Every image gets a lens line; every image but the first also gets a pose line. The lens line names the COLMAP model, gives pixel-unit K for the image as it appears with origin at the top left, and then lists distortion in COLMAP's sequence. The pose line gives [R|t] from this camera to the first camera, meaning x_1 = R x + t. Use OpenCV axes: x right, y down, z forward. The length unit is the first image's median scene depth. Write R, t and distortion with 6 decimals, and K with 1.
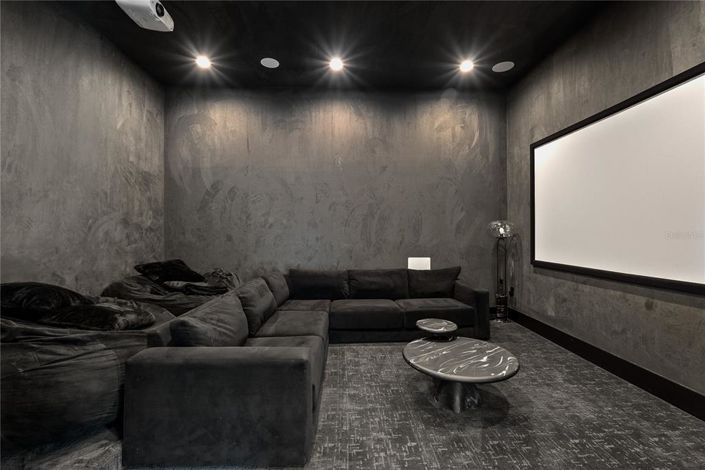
lens RADIAL K [[316.1, 0, 354.7], [0, 316.1, 234.0], [0, 0, 1]] dist [-0.009028, 0.001410]
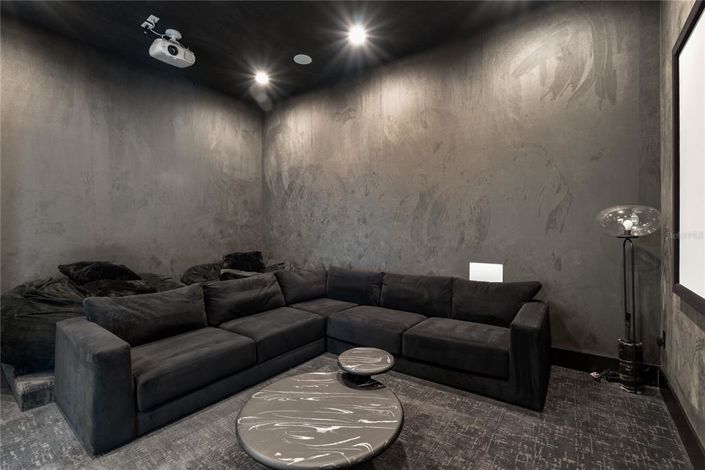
lens RADIAL K [[316.1, 0, 353.2], [0, 316.1, 231.9], [0, 0, 1]] dist [-0.009028, 0.001410]
pose [[0.785047, 0.004722, -0.619418, 0.426051], [-0.001495, 0.999982, 0.005728, 0.000312], [0.619434, -0.003570, 0.785041, 0.273923]]
